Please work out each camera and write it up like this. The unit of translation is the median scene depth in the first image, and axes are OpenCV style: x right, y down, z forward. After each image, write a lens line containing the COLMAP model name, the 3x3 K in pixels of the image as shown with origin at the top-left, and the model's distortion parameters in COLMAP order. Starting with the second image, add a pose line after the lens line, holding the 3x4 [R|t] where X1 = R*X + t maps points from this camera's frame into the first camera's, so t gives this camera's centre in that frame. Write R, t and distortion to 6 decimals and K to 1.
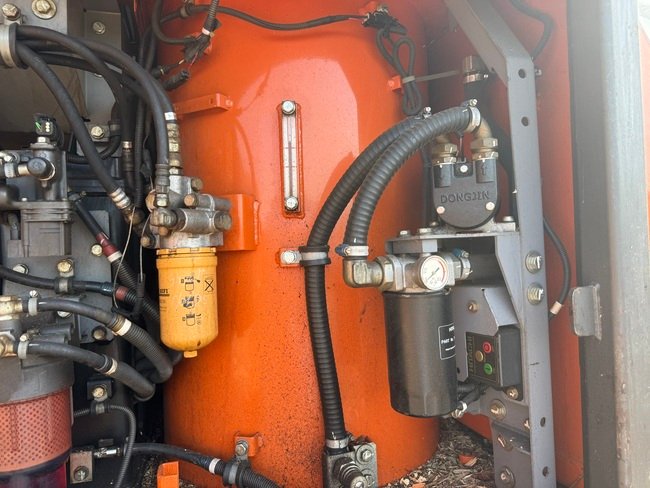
lens RADIAL K [[464.0, 0, 326.1], [0, 464.0, 240.9], [0, 0, 1]] dist [0.030786, -0.046360]
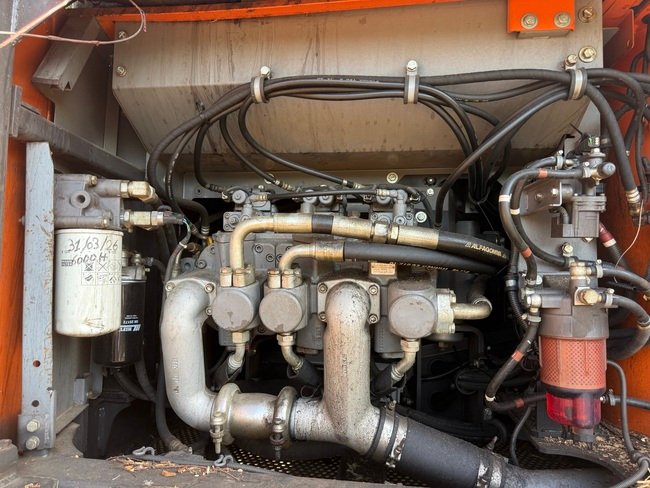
lens RADIAL K [[456.8, 0, 327.8], [0, 456.8, 244.8], [0, 0, 1]] dist [0.103293, -0.141043]
pose [[0.915498, 0.029439, -0.401244, -0.726540], [-0.042885, 0.998778, -0.024570, 0.117286], [0.400031, 0.039701, 0.915641, -0.512843]]
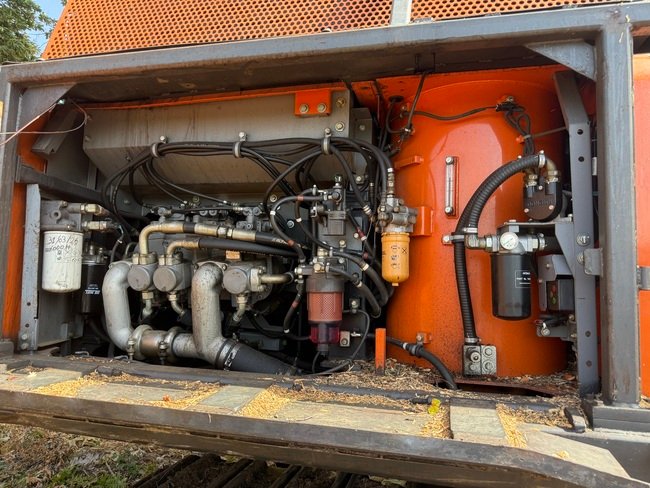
lens RADIAL K [[456.8, 0, 327.8], [0, 456.8, 244.8], [0, 0, 1]] dist [0.103293, -0.141043]
pose [[0.864748, 0.017136, -0.501914, 0.479194], [-0.046948, 0.997800, -0.046819, 0.184670], [0.500007, 0.064050, 0.863650, -0.932540]]
